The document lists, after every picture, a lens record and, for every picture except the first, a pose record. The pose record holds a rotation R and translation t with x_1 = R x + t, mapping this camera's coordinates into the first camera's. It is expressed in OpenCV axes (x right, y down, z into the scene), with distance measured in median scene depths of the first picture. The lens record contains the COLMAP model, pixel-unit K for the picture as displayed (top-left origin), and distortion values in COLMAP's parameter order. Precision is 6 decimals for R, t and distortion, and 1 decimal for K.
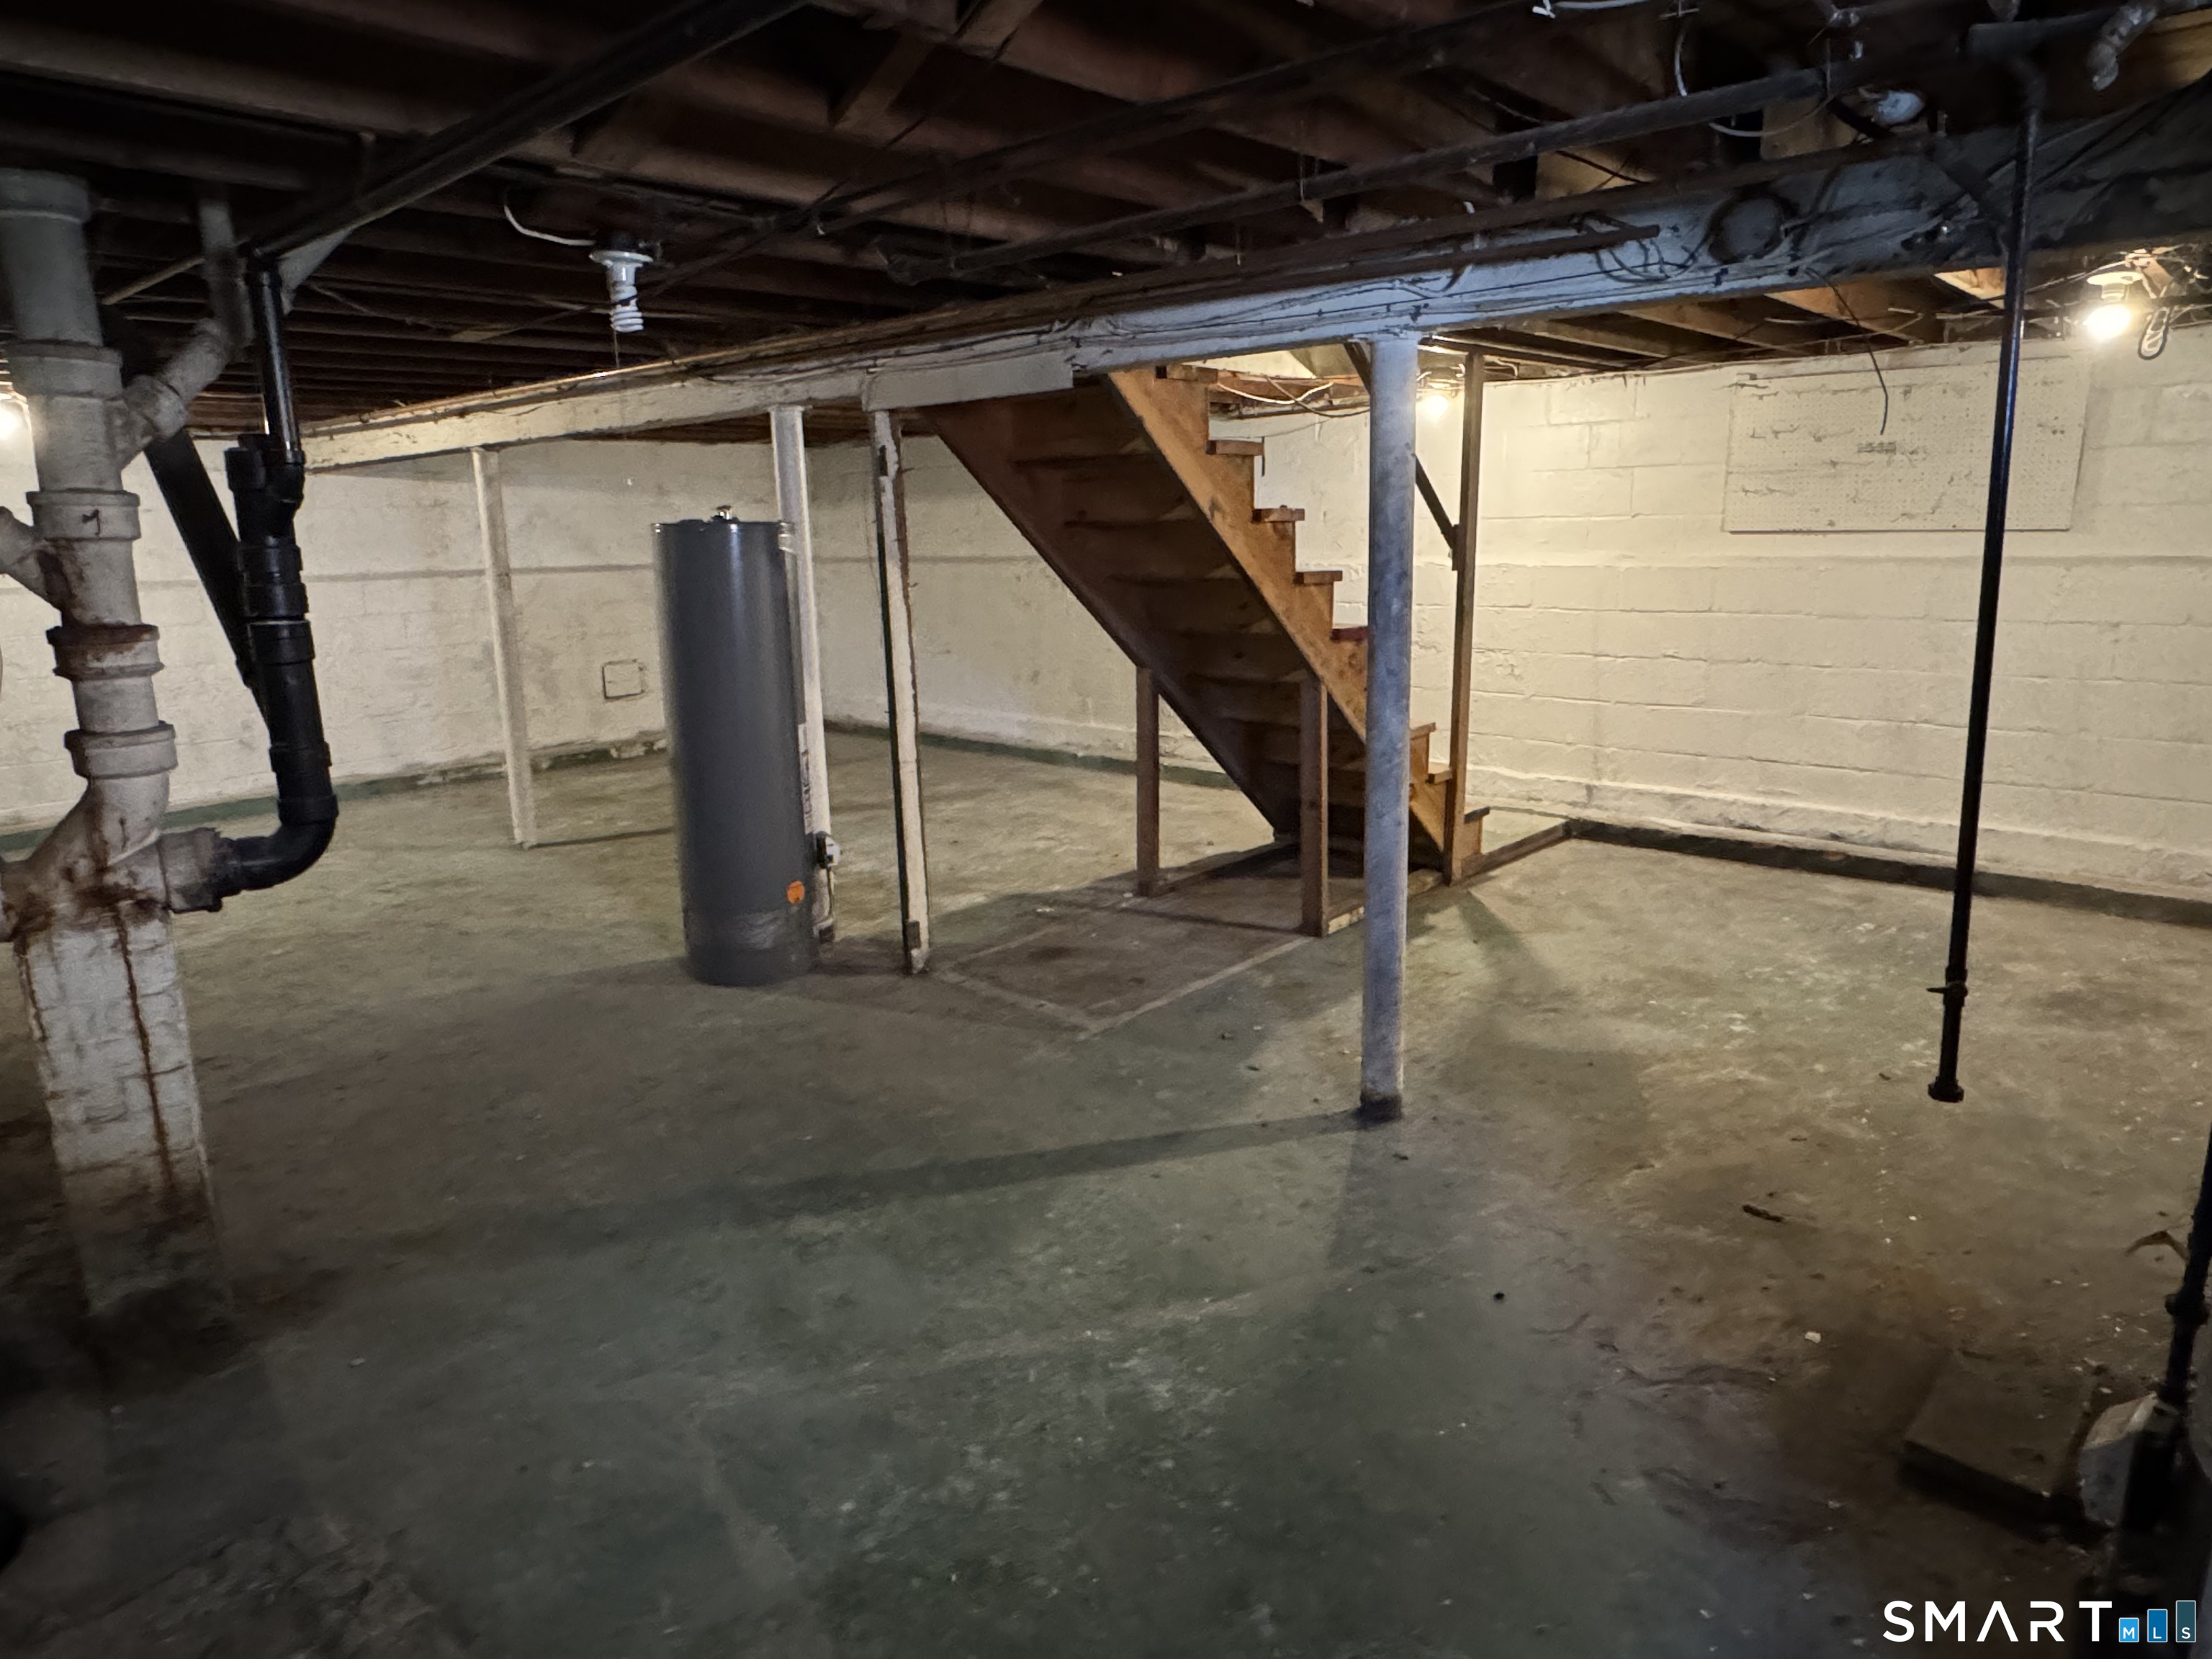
lens RADIAL K [[1350.3, 0, 1095.4], [0, 1350.3, 834.3], [0, 0, 1]] dist [-0.001458, 0.001062]
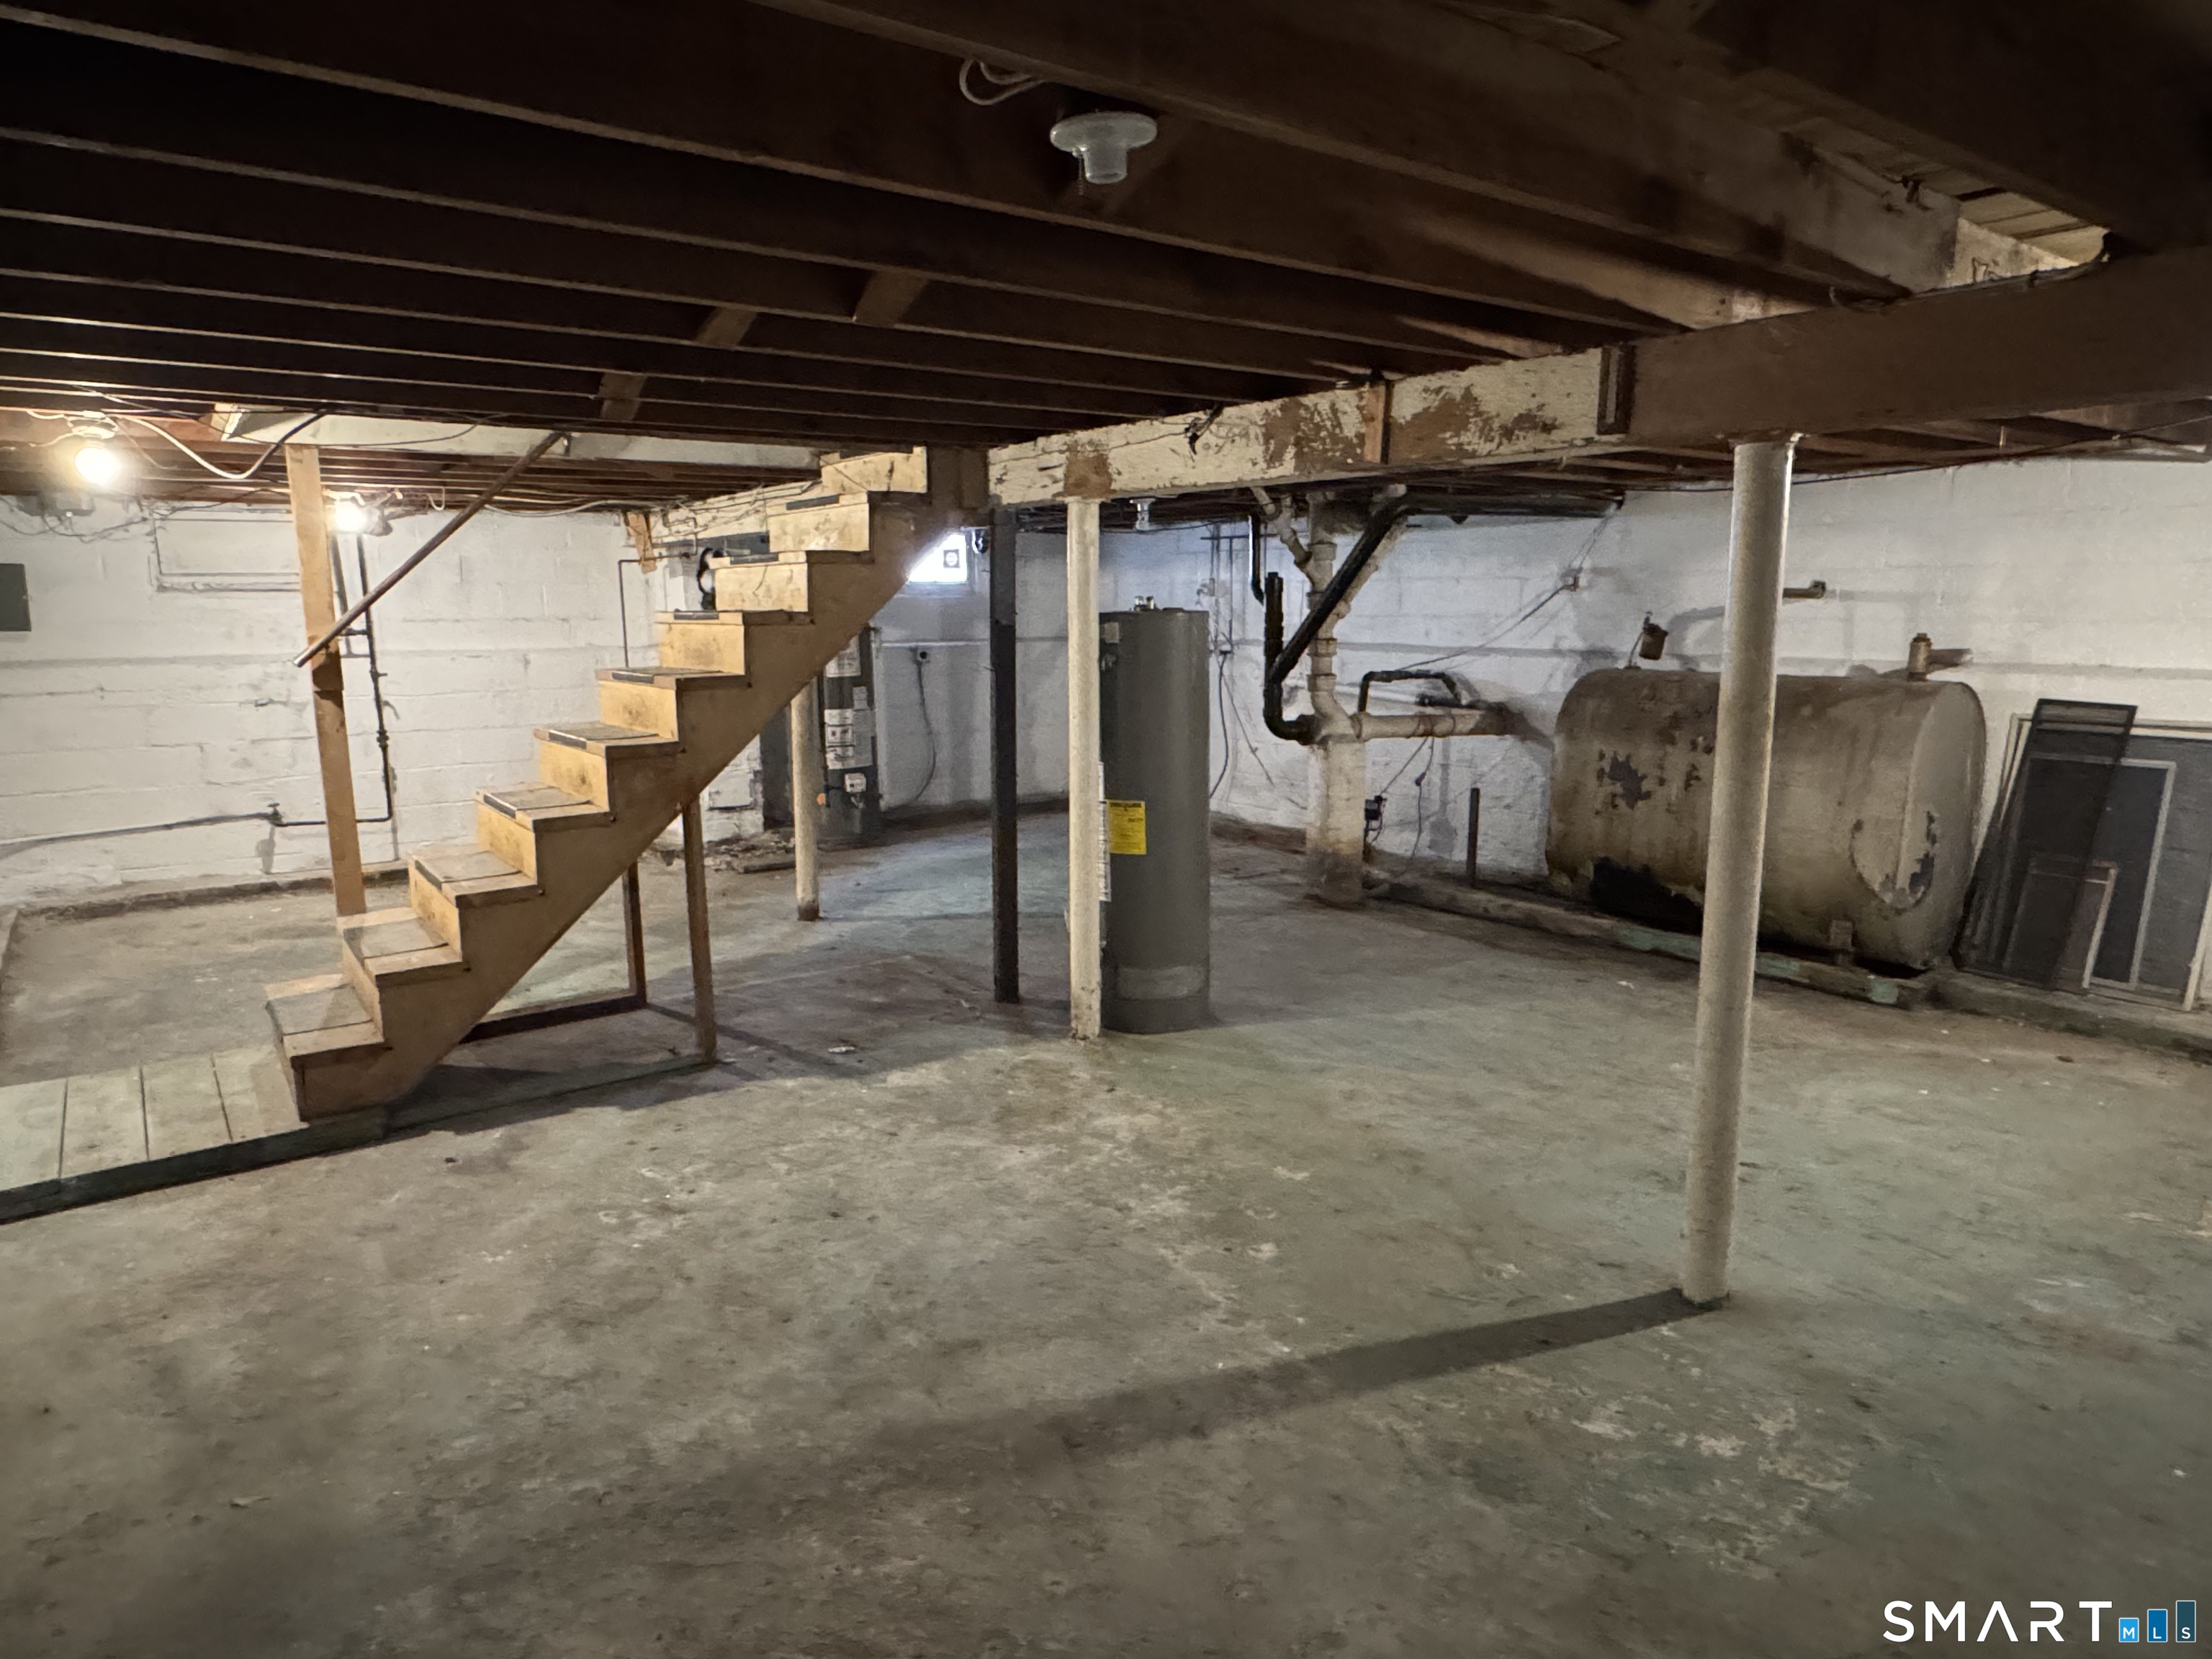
lens RADIAL K [[1350.3, 0, 1095.4], [0, 1350.3, 834.3], [0, 0, 1]] dist [-0.001458, 0.001062]
pose [[-0.979261, -0.007749, 0.202453, -0.374859], [0.072132, 0.920457, 0.384130, -0.398194], [-0.189326, 0.390767, -0.900809, 1.687046]]
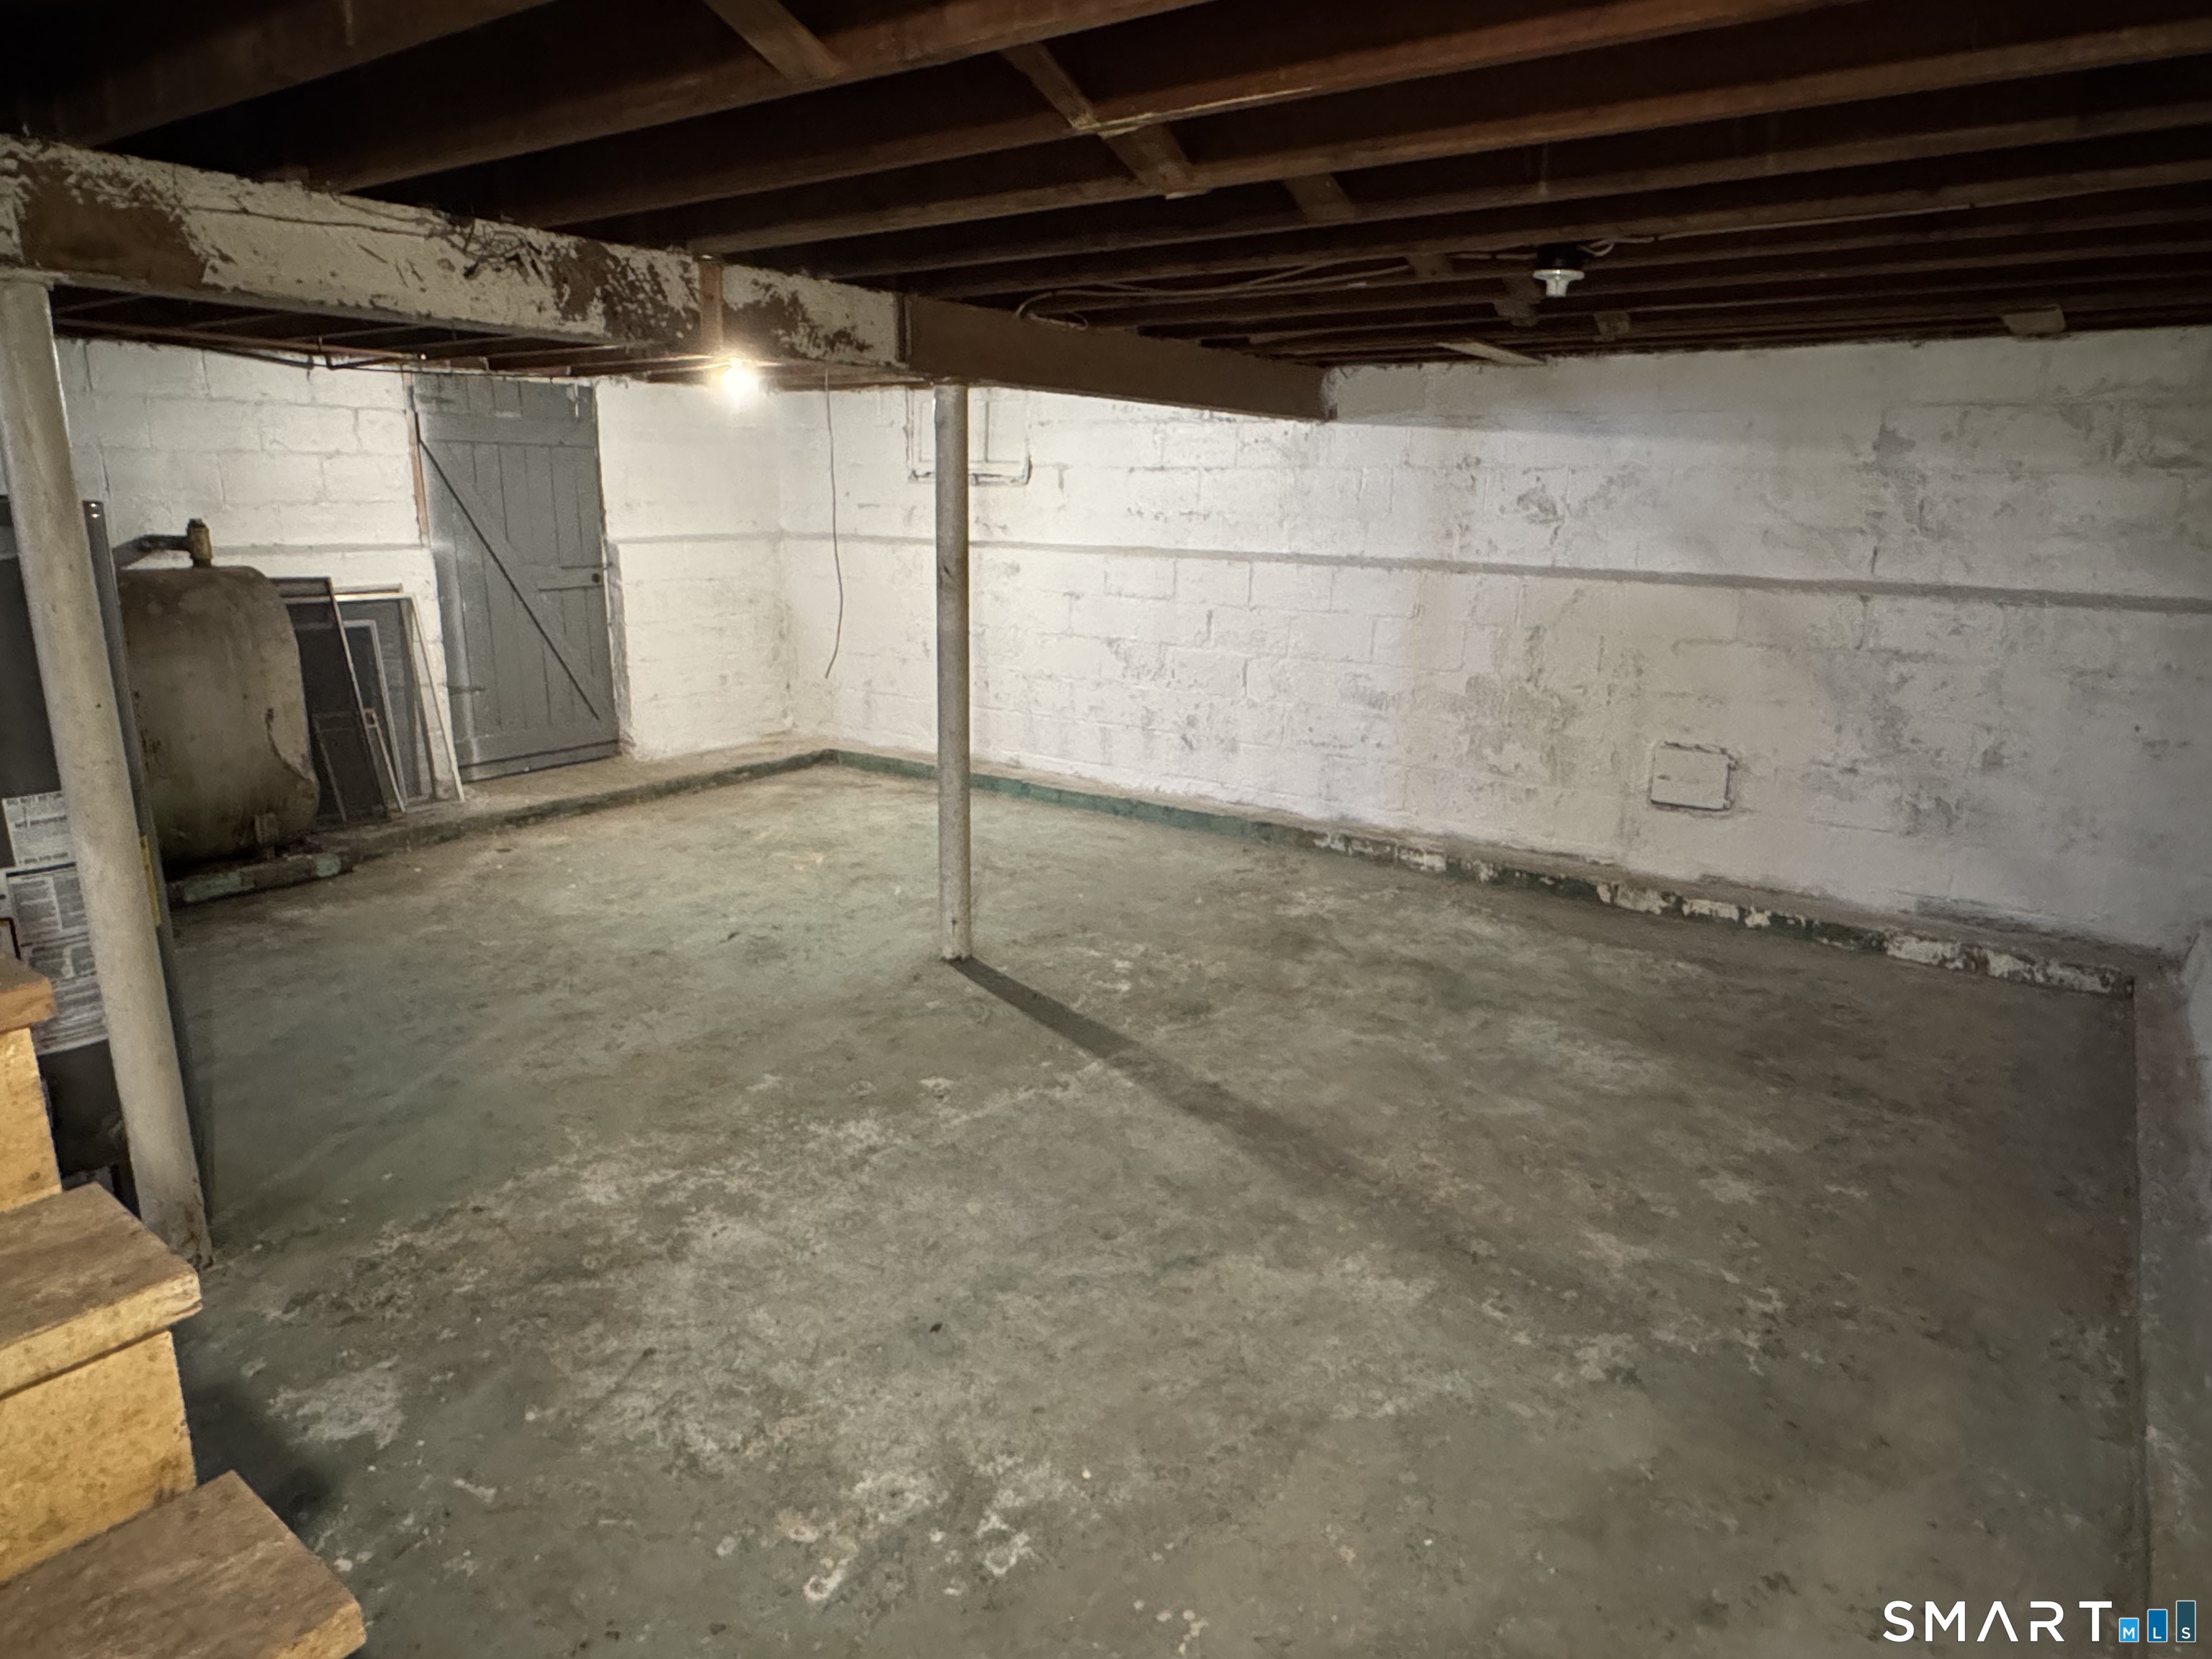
lens RADIAL K [[1360.8, 0, 1099.5], [0, 1360.8, 822.5], [0, 0, 1]] dist [0.000921, -0.000327]
pose [[0.104214, 0.259477, -0.960110, 0.295529], [-0.239345, 0.943538, 0.229019, -0.285023], [0.965326, 0.205931, 0.160434, 1.144169]]
